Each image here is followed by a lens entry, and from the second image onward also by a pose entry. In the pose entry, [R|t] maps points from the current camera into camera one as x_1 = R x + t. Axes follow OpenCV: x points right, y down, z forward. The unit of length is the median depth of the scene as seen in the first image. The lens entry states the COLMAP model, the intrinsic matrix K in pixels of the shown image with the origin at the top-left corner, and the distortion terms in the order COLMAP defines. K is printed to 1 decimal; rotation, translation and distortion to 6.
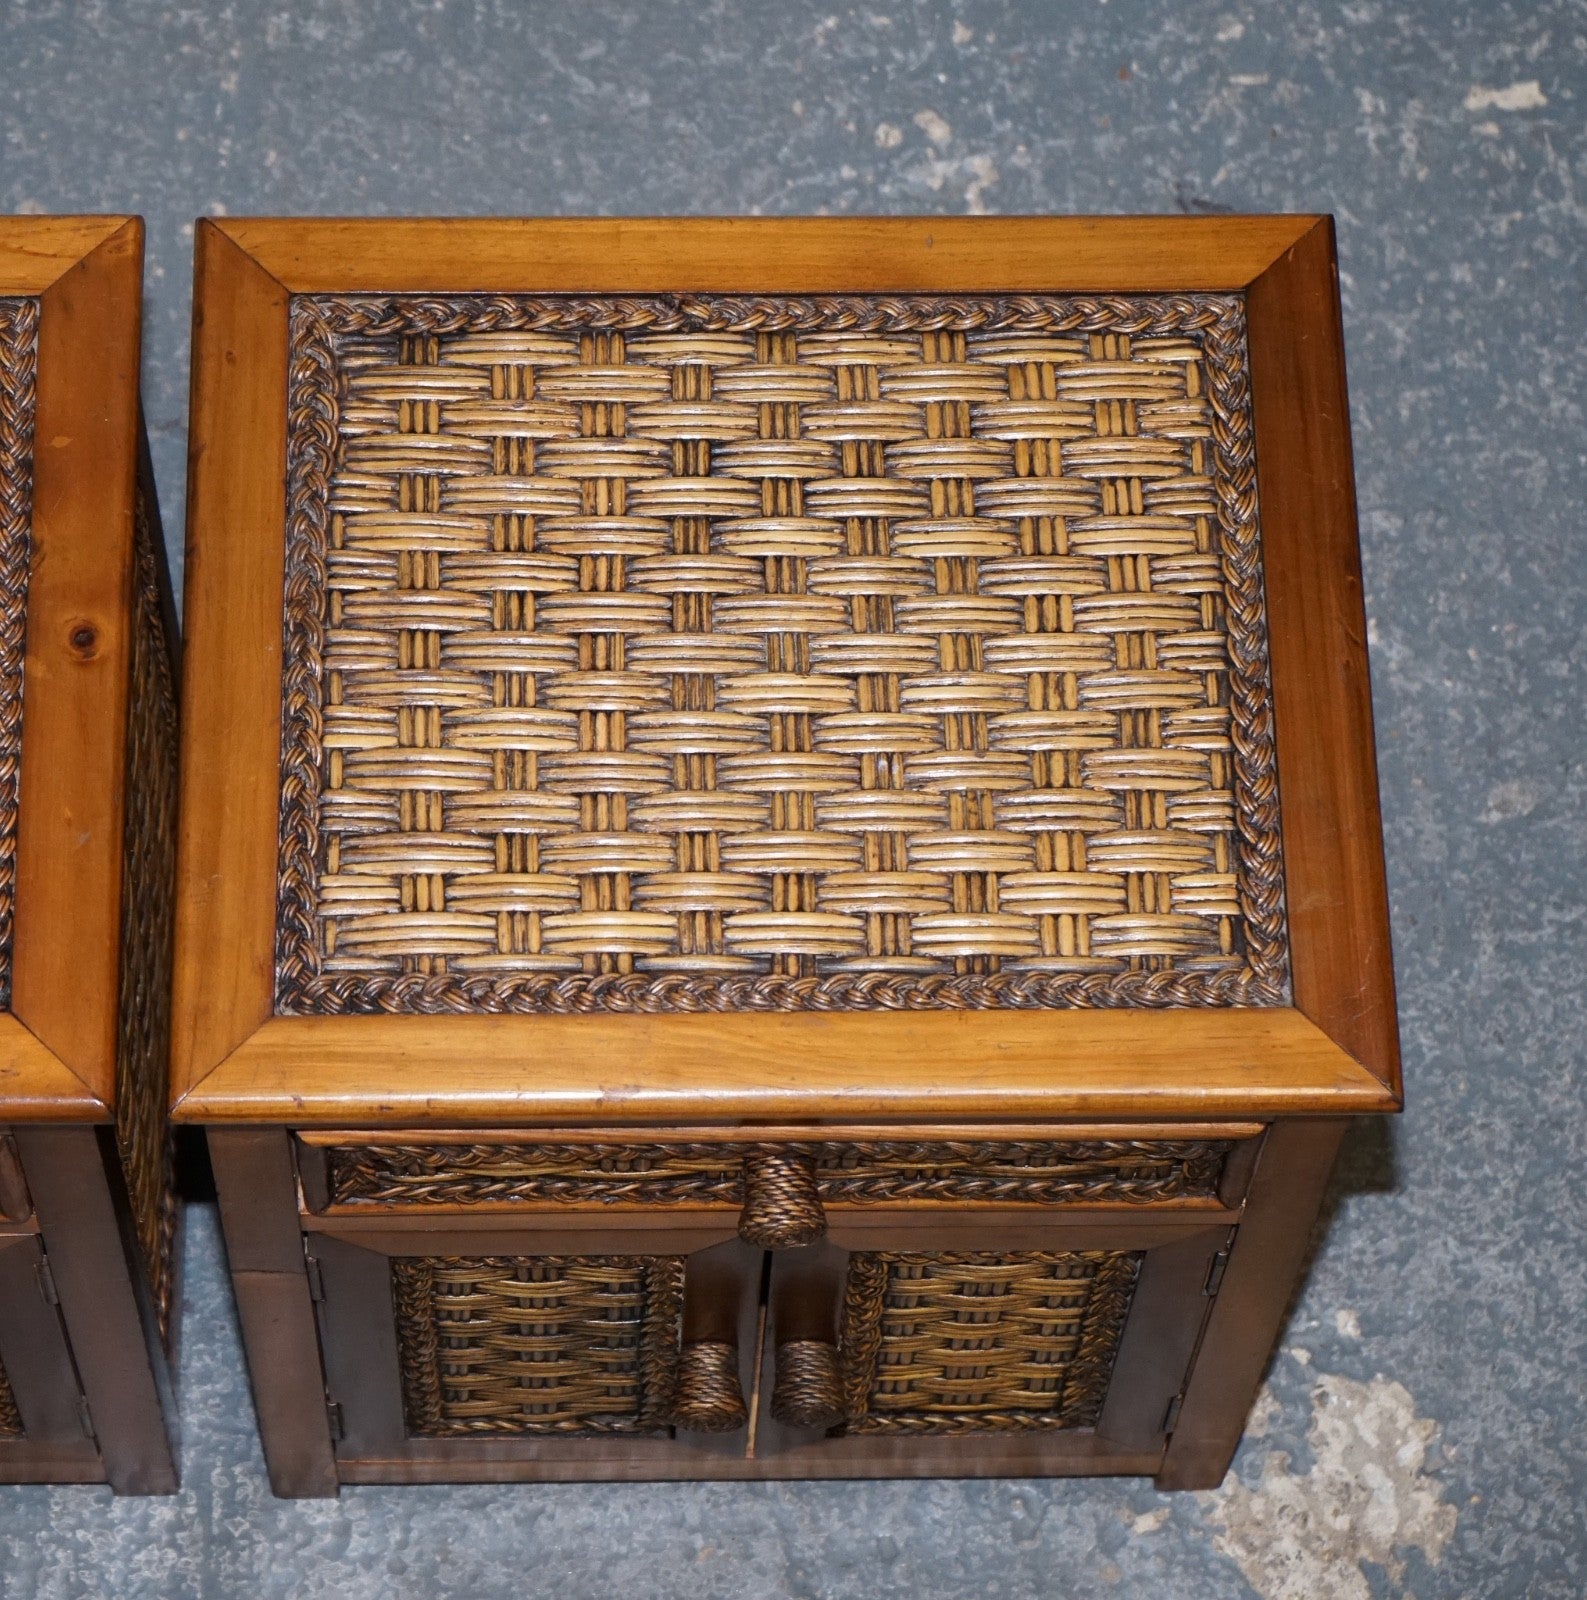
lens RADIAL K [[5188.2, 0, 785.9], [0, 5188.2, 809.3], [0, 0, 1]] dist [-0.092051, 0.000000]
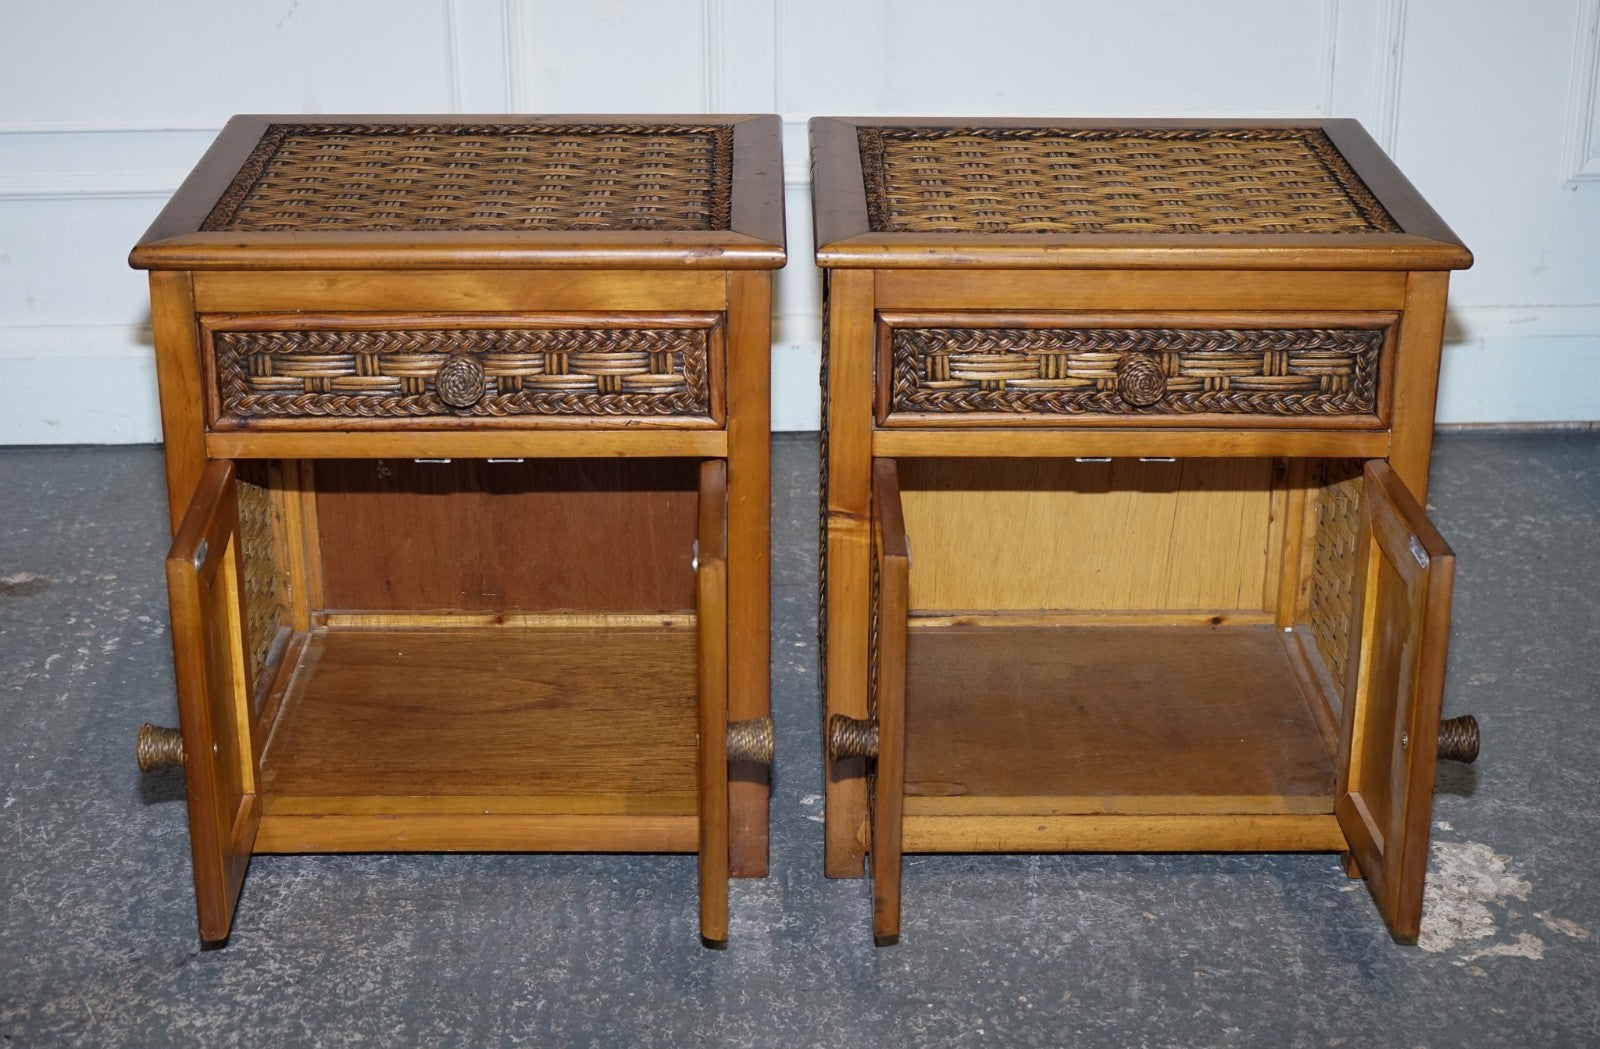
lens RADIAL K [[2668.7, 0, 825.1], [0, 2668.7, 510.4], [0, 0, 1]] dist [-0.018971, 0.000000]
pose [[0.999701, -0.022692, -0.009155, -0.102541], [0.010438, 0.733870, -0.679209, 0.736730], [0.022131, 0.678910, 0.733887, 0.329795]]
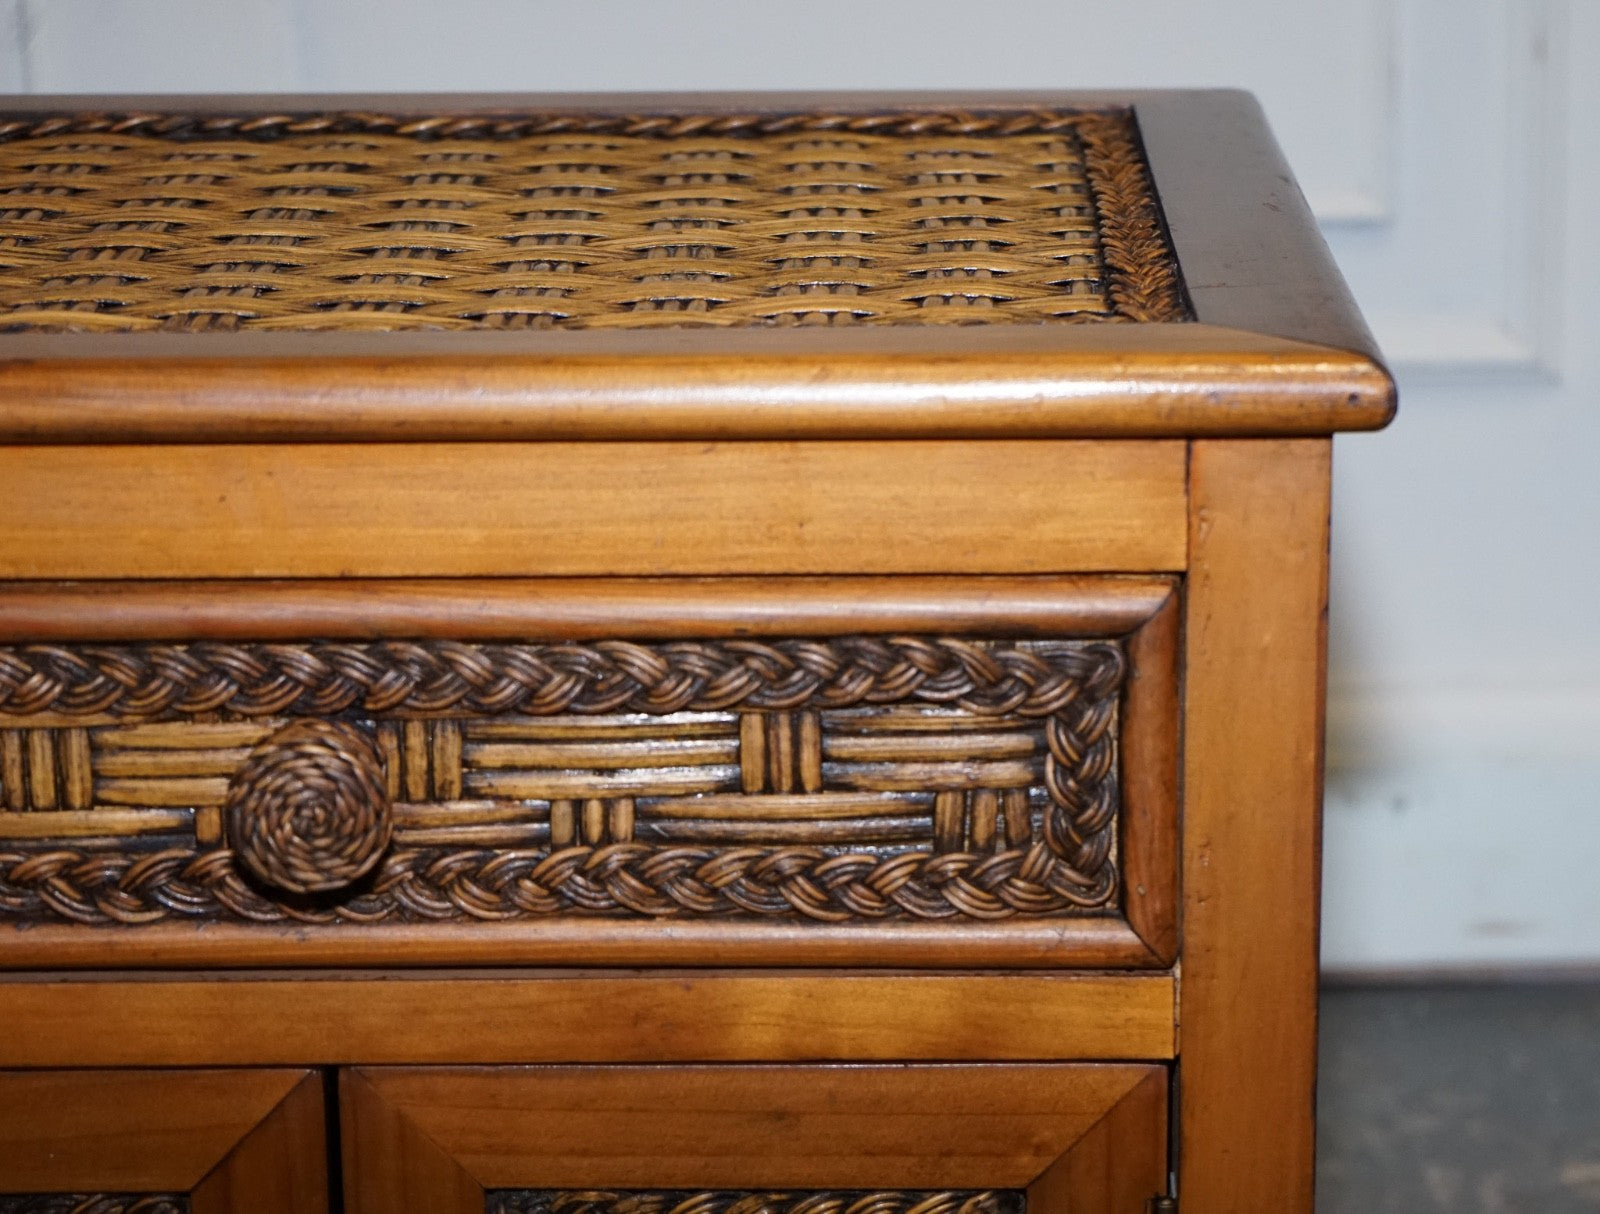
lens RADIAL K [[4364.9, 0, 1042.8], [0, 4364.9, 611.3], [0, 0, 1]] dist [-0.020168, 0.000000]
pose [[0.999433, -0.033439, -0.003961, 0.077745], [0.018754, 0.650478, -0.759294, 0.409800], [0.027967, 0.758789, 0.650736, 0.670829]]
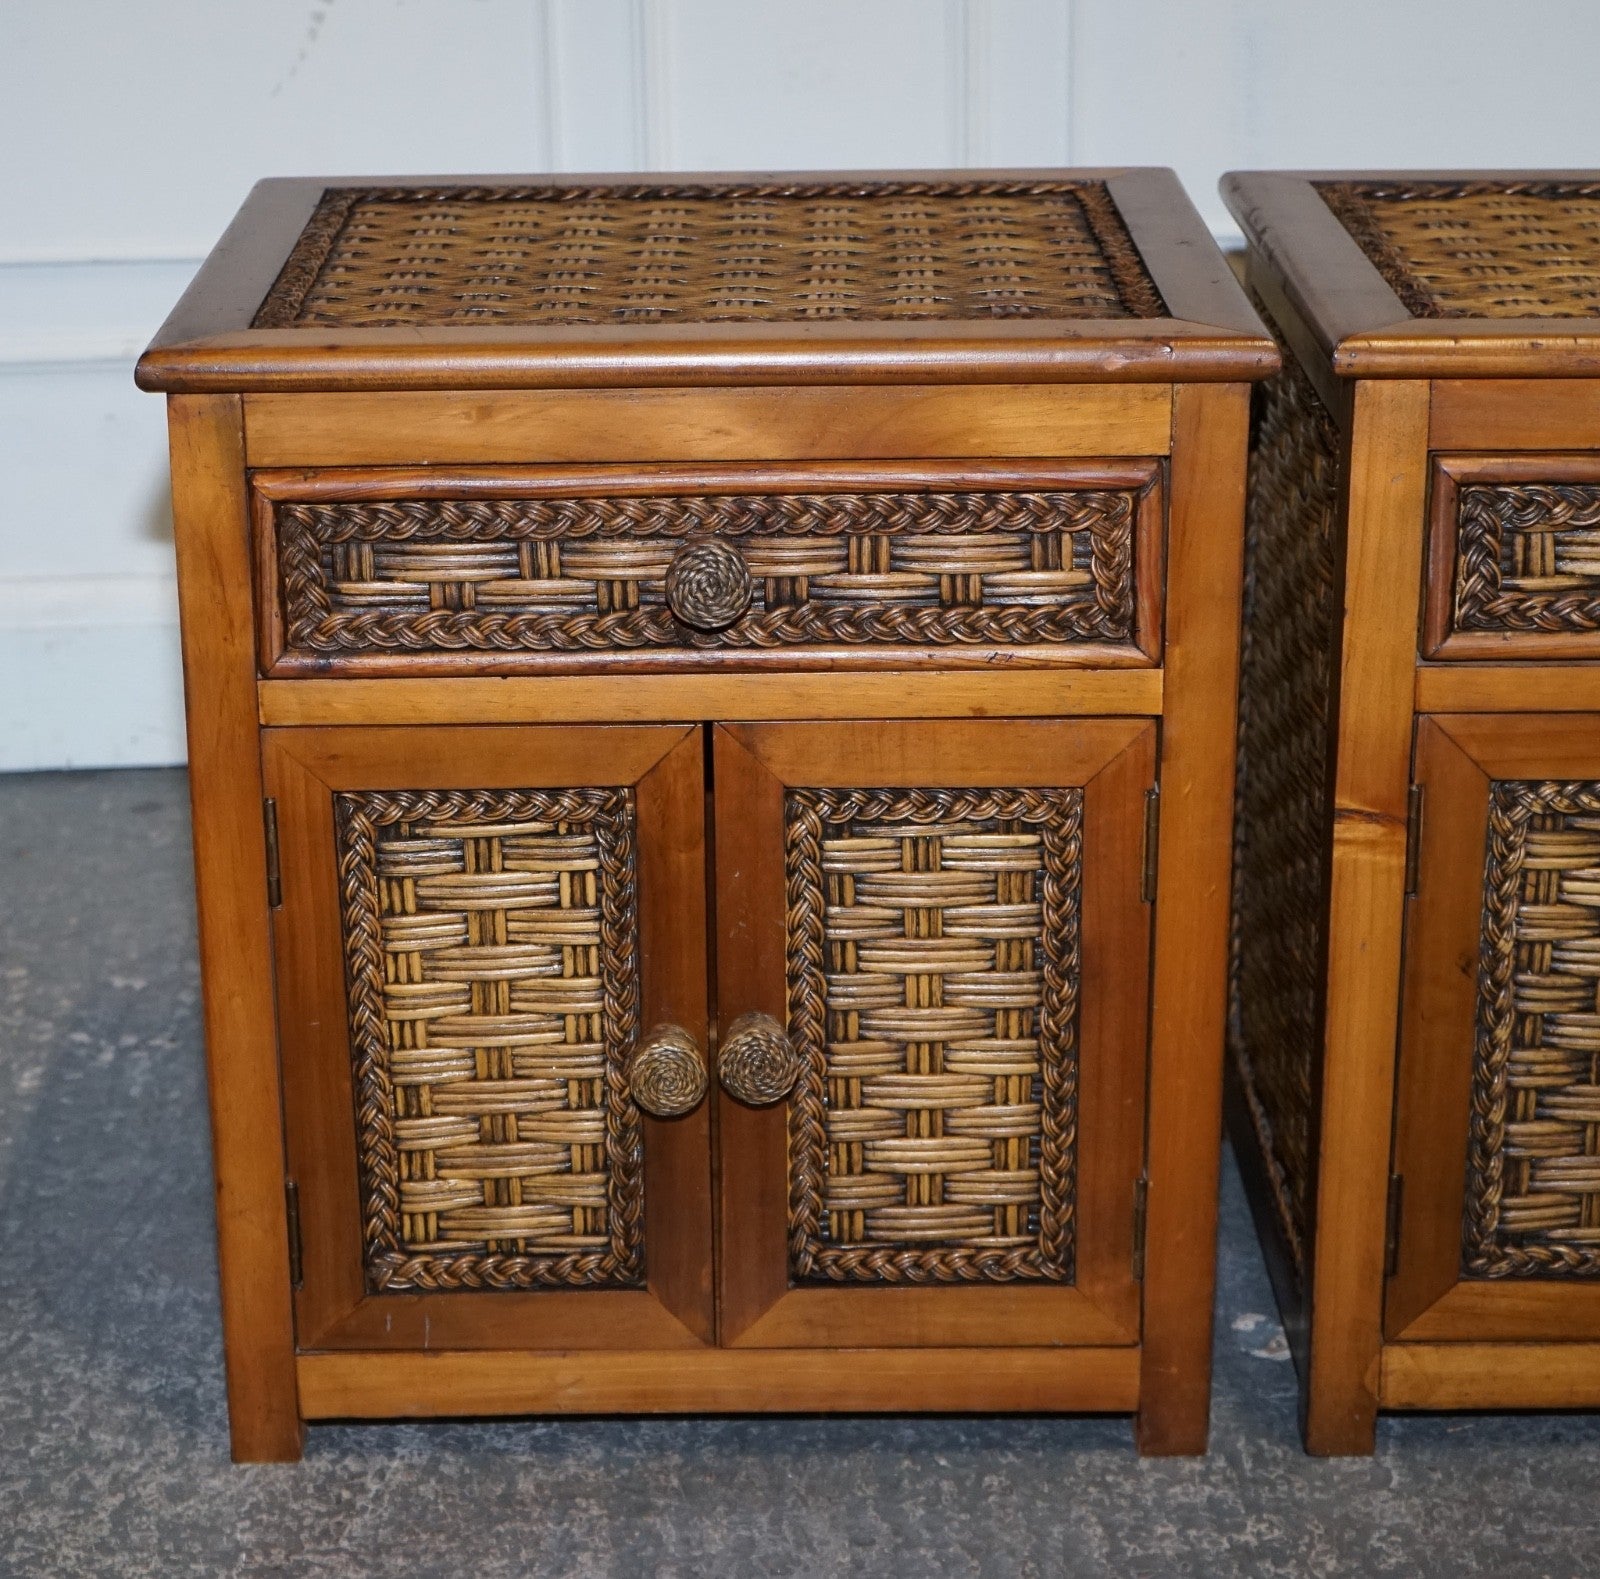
lens RADIAL K [[3762.8, 0, 777.3], [0, 3762.8, 789.0], [0, 0, 1]] dist [-0.020705, 0.000000]
pose [[0.999083, -0.032839, -0.027478, -0.202622], [0.003501, 0.702226, -0.711946, 0.635584], [0.042675, 0.711197, 0.701697, 0.479901]]
